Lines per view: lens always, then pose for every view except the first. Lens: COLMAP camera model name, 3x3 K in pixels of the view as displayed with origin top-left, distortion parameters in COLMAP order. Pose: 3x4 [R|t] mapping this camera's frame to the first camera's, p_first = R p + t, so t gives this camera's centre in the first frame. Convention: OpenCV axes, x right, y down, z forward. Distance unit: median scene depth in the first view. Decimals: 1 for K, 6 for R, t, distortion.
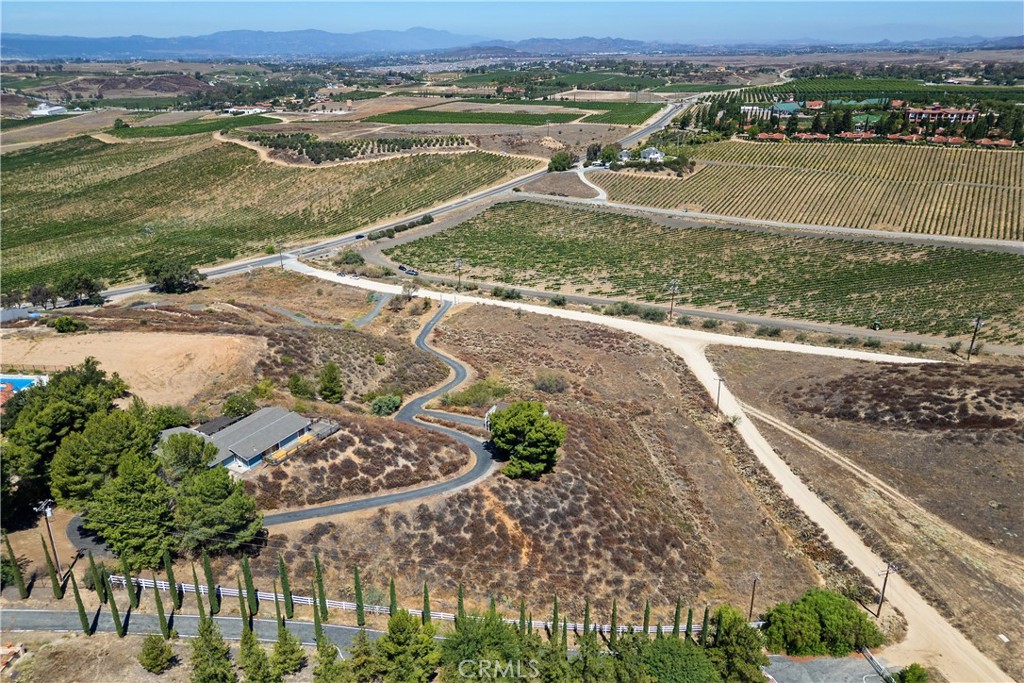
lens RADIAL K [[699.1, 0, 507.3], [0, 699.1, 360.7], [0, 0, 1]] dist [0.096538, -0.099116]
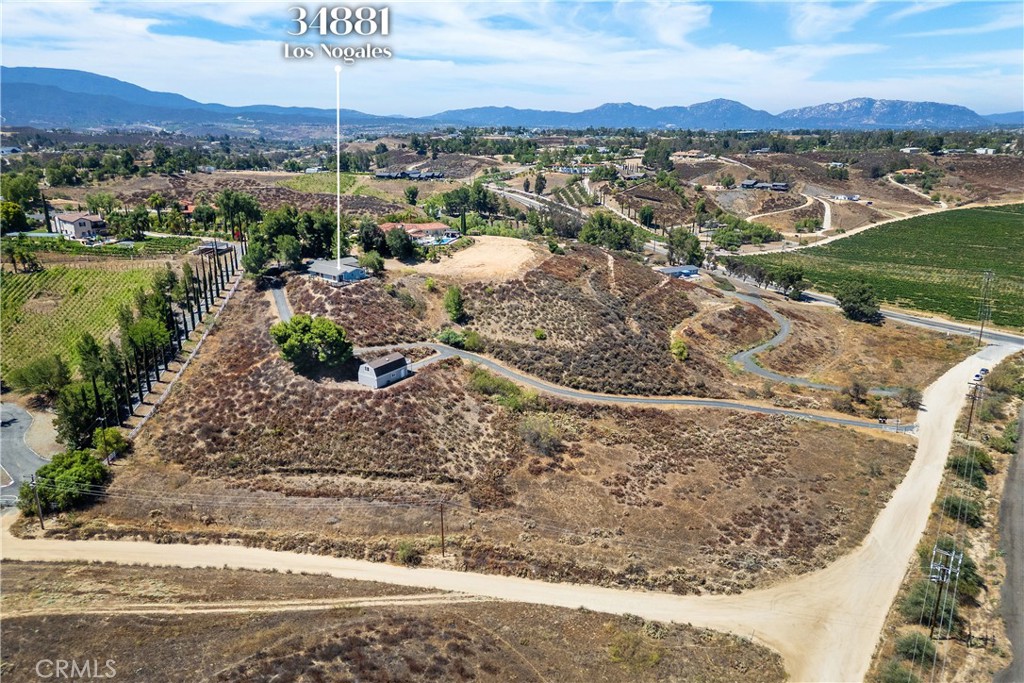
lens RADIAL K [[699.1, 0, 507.3], [0, 699.1, 360.7], [0, 0, 1]] dist [0.096538, -0.099116]
pose [[-0.173493, 0.327665, -0.928728, 1.249143], [-0.395663, 0.840385, 0.370410, -0.513963], [0.901860, 0.431727, -0.016156, 1.453605]]
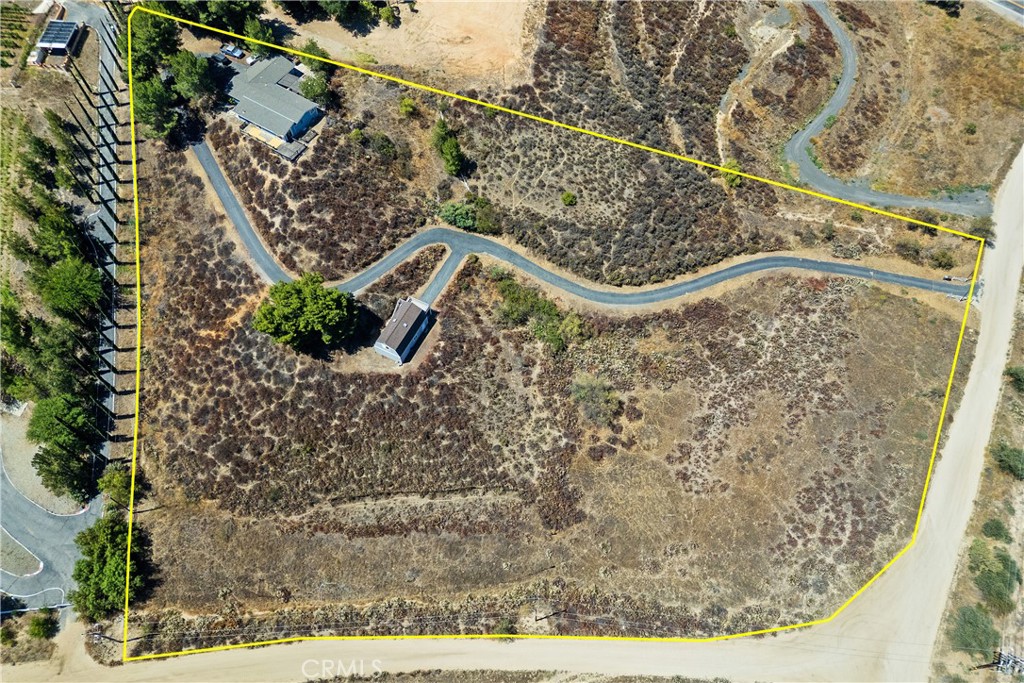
lens RADIAL K [[699.1, 0, 507.3], [0, 699.1, 360.7], [0, 0, 1]] dist [0.096538, -0.099116]
pose [[-0.036597, 0.876305, -0.480364, 0.602085], [-0.406034, 0.426181, 0.808397, -0.857164], [0.913125, 0.224629, 0.340213, 1.002788]]
